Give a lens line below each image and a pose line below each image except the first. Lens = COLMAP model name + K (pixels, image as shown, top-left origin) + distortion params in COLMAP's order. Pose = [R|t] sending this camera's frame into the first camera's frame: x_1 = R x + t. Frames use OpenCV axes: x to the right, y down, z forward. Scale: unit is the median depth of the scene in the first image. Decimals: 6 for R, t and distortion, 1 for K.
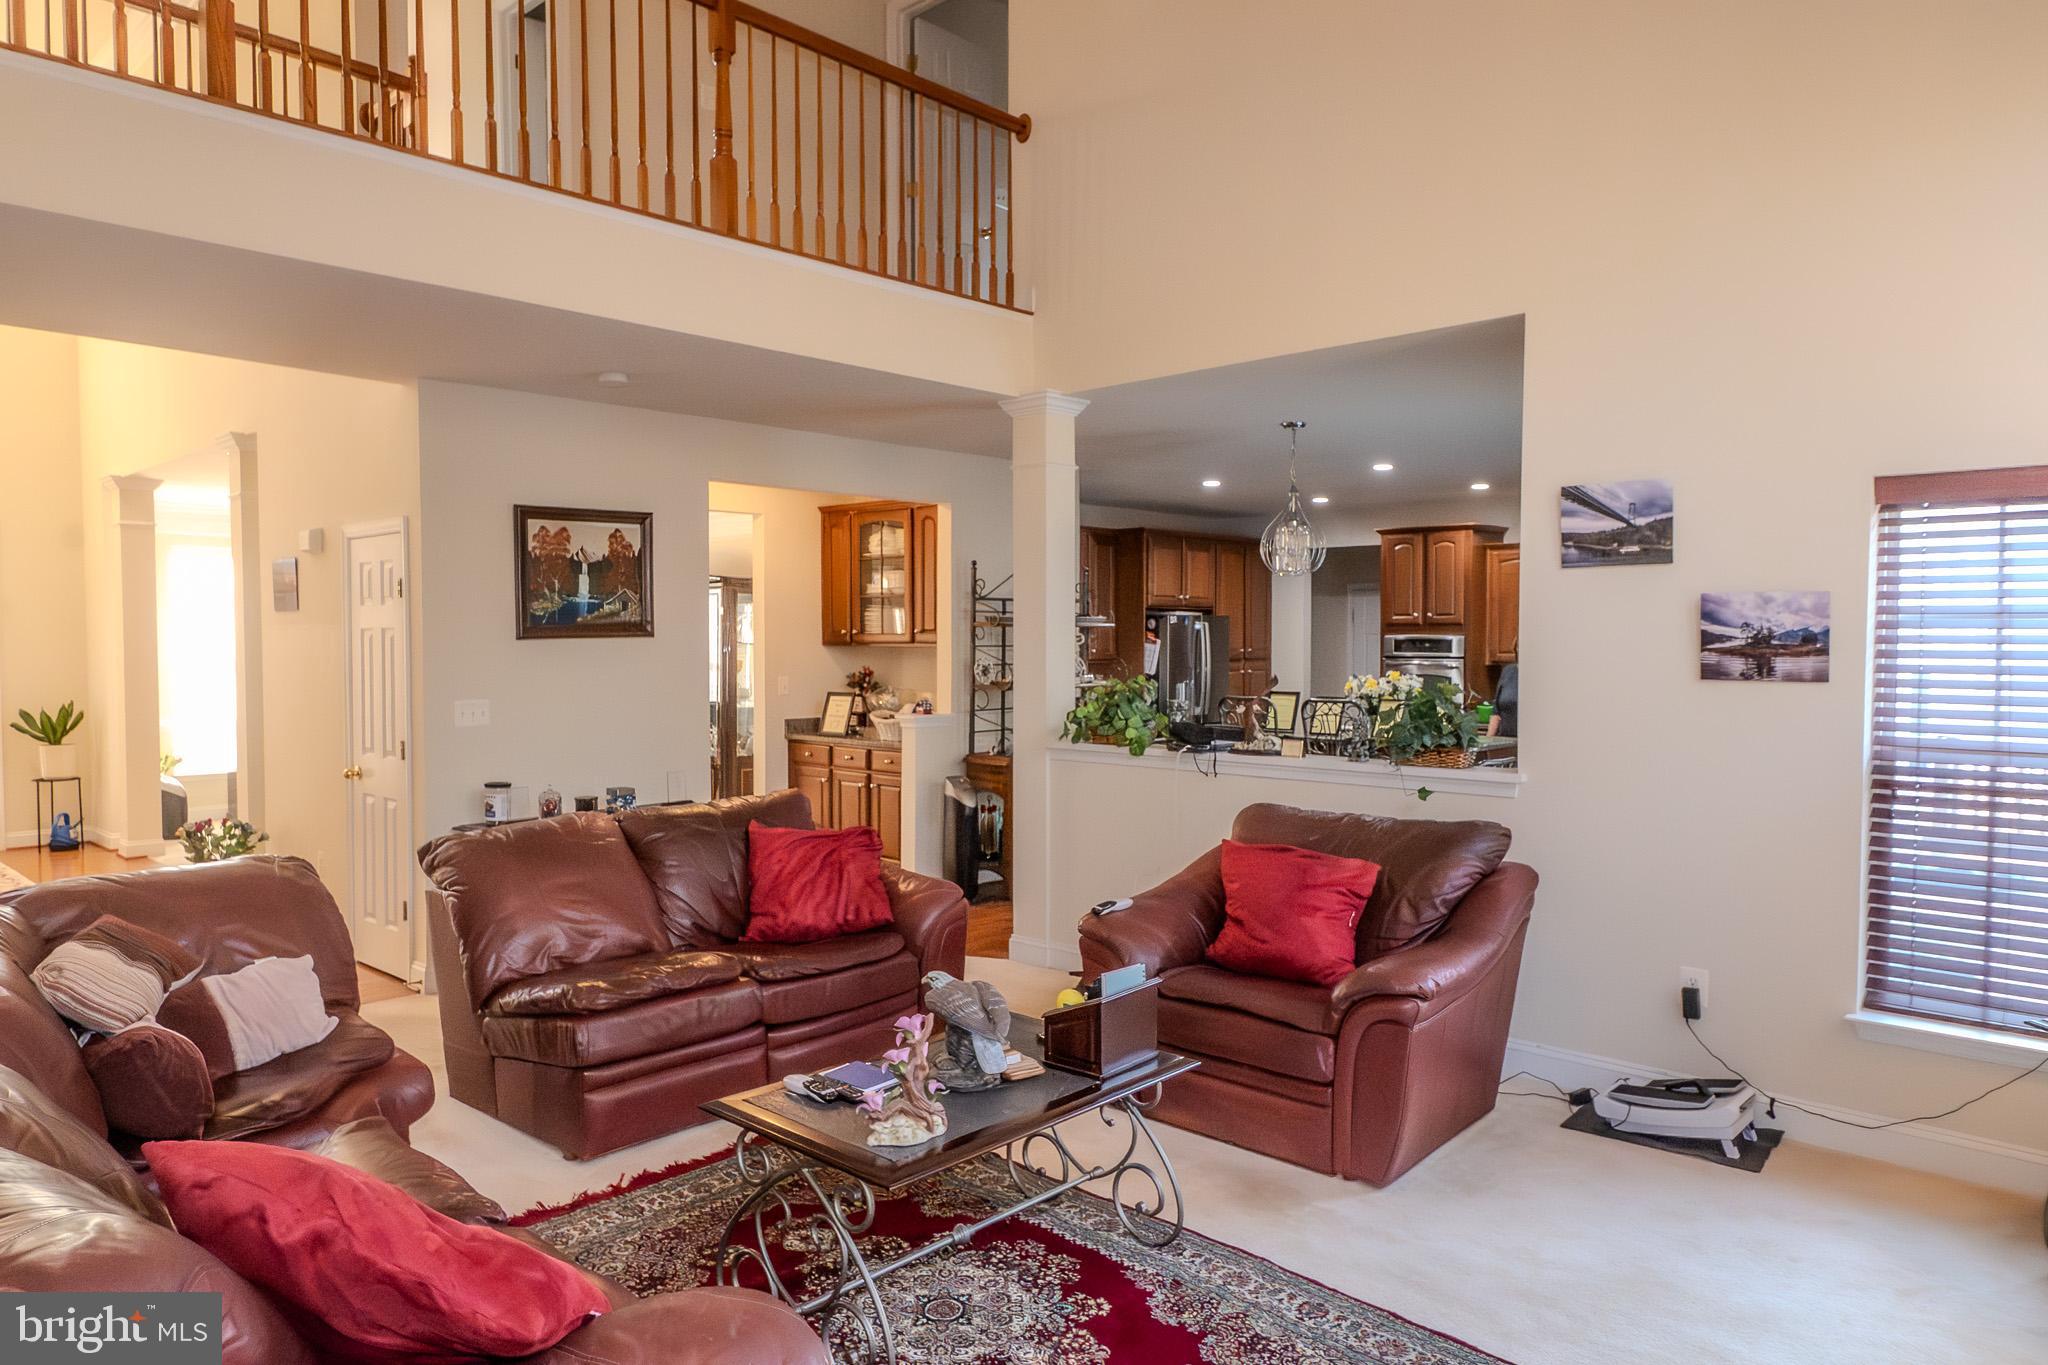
lens RADIAL K [[1304.5, 0, 992.4], [0, 1304.5, 673.0], [0, 0, 1]] dist [0.016755, -0.000113]
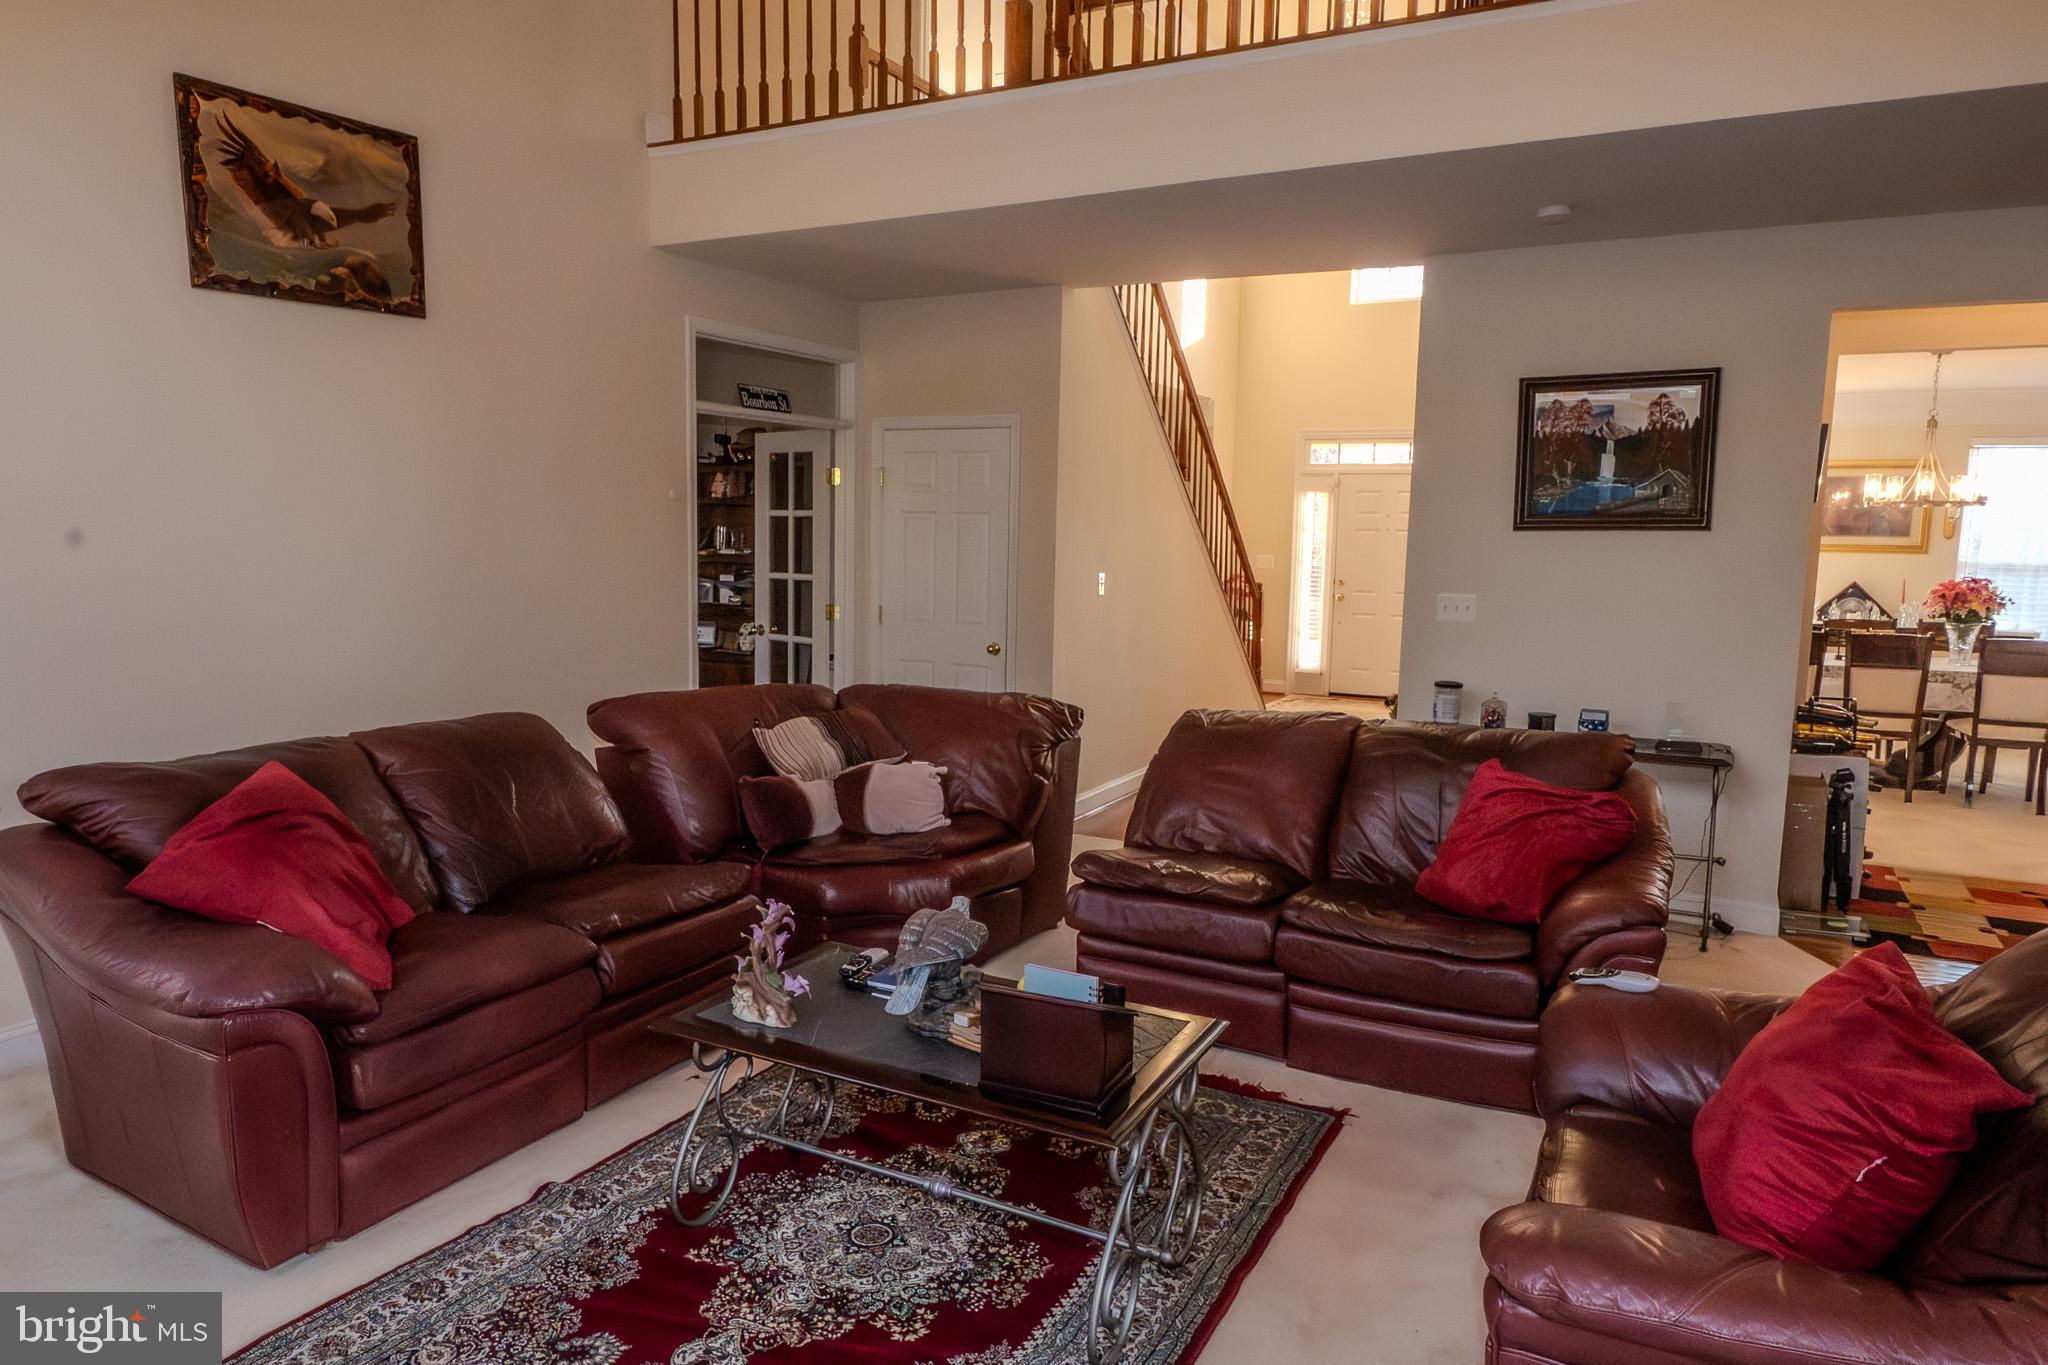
lens RADIAL K [[1307.2, 0, 996.2], [0, 1307.2, 686.7], [0, 0, 1]] dist [-0.003056, 0.001489]
pose [[0.264465, 0.125118, -0.956245, 0.565625], [-0.043708, 0.992085, 0.117719, -0.012206], [0.963404, 0.010662, 0.267841, 0.564070]]
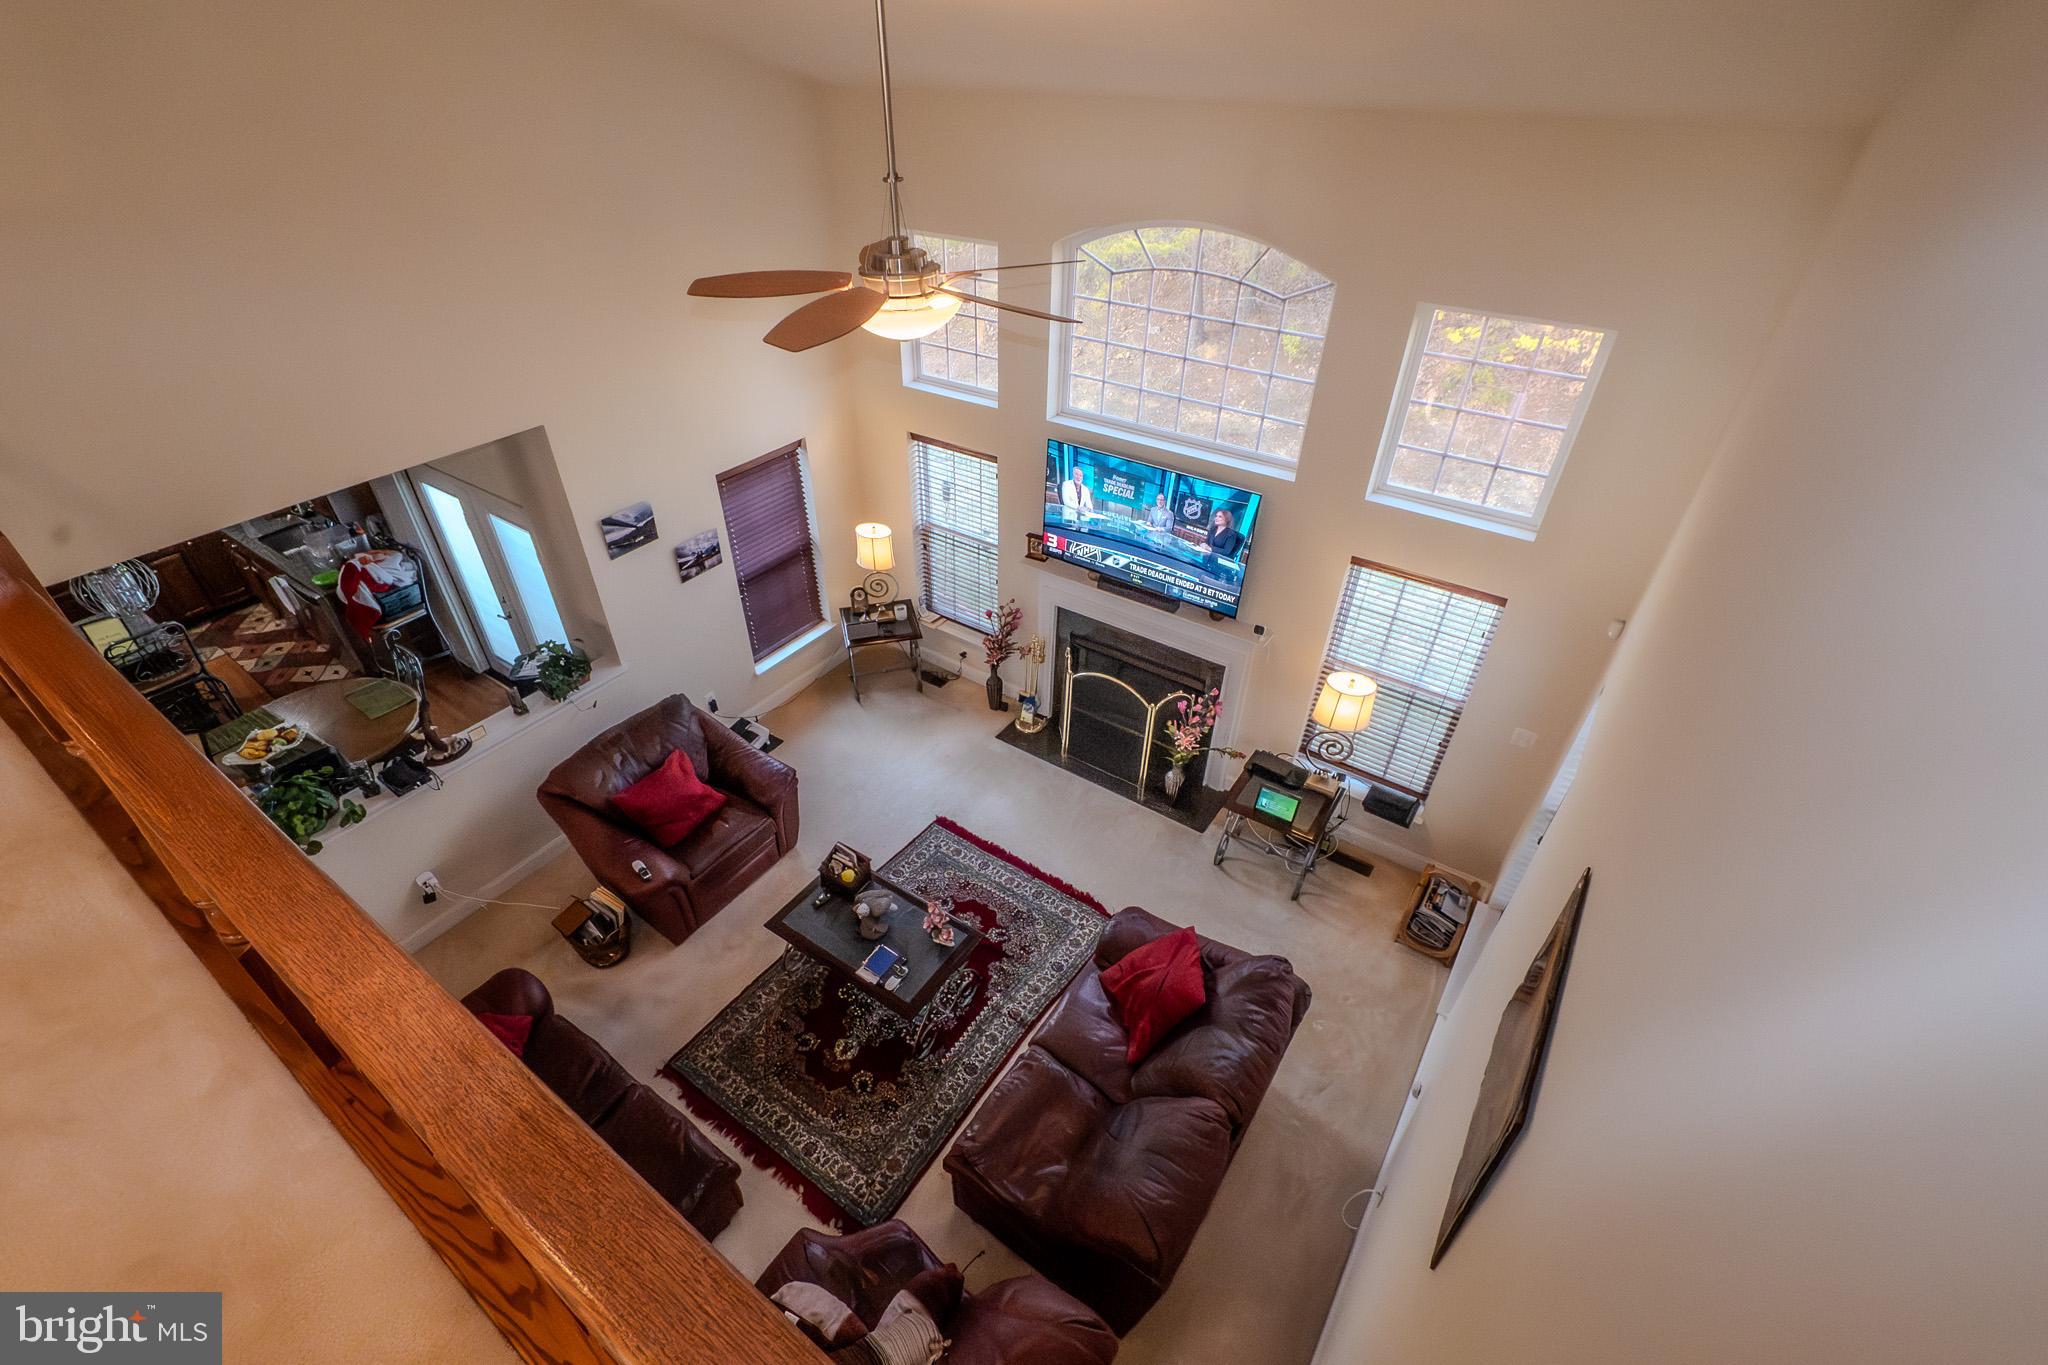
lens RADIAL K [[881.9, 0, 995.0], [0, 881.9, 696.1], [0, 0, 1]] dist [0.007181, -0.010080]
pose [[-0.140941, -0.604391, 0.784122, -0.722180], [0.033592, 0.788652, 0.613921, -0.677249], [-0.989448, 0.112867, -0.090850, 0.624794]]
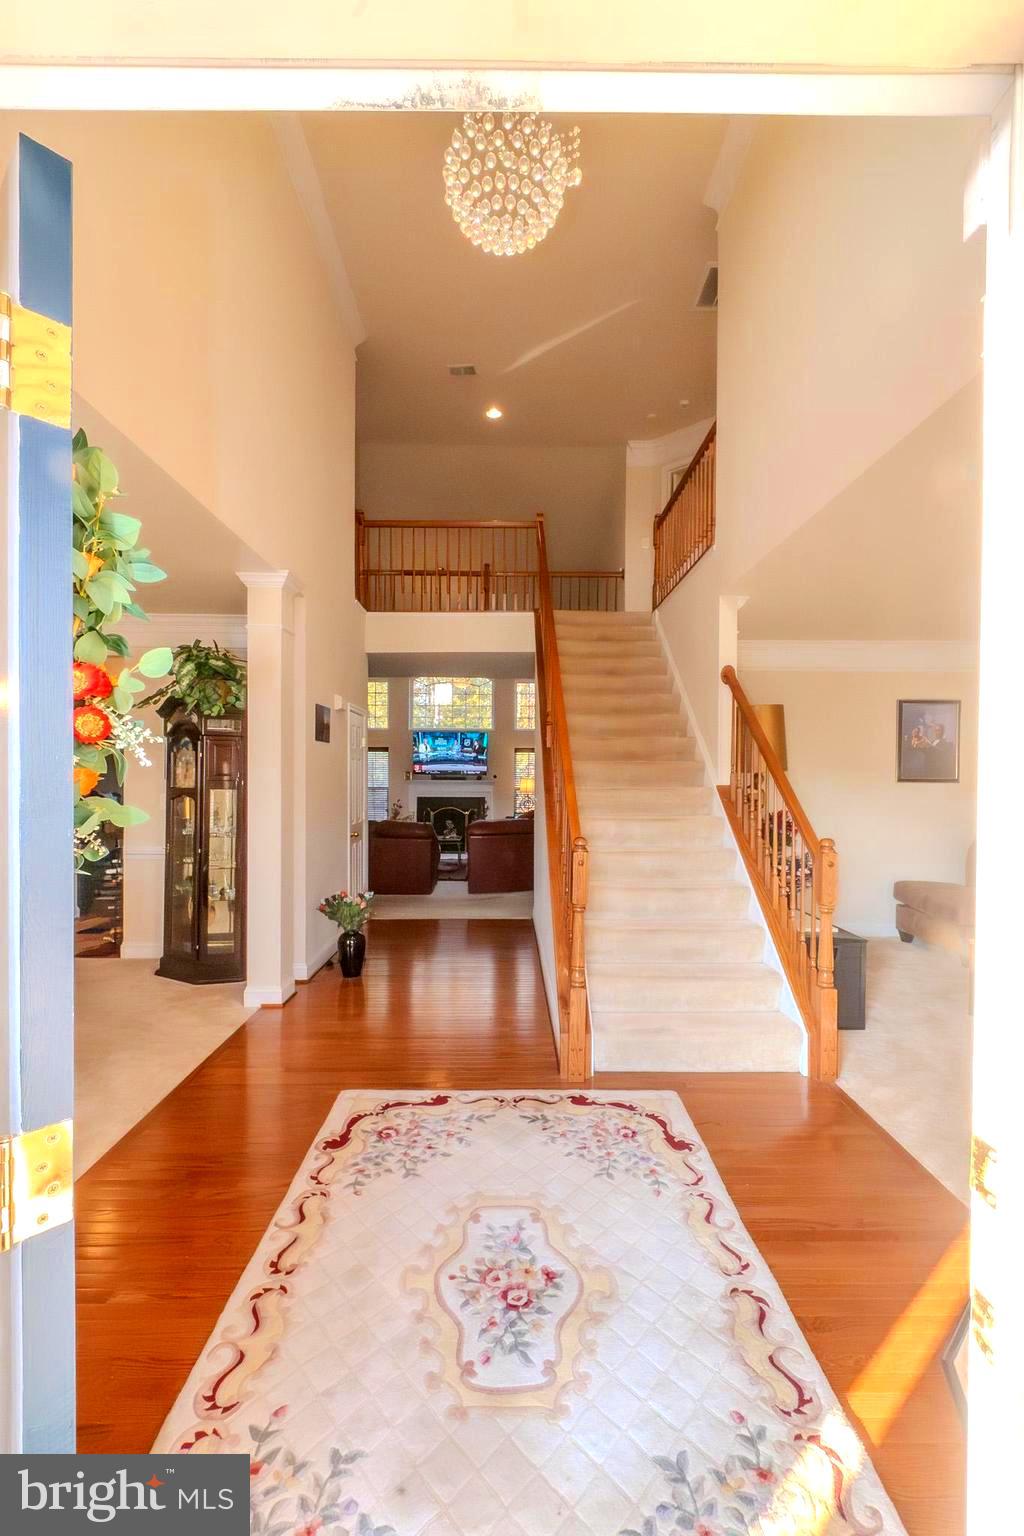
lens RADIAL K [[661.4, 0, 511.3], [0, 661.4, 784.7], [0, 0, 1]] dist [0.007181, -0.010080]
pose [[-0.699835, -0.012051, 0.714203, -1.862151], [0.013509, 0.999456, 0.030102, -0.032004], [-0.714177, 0.030715, -0.699291, 2.107349]]
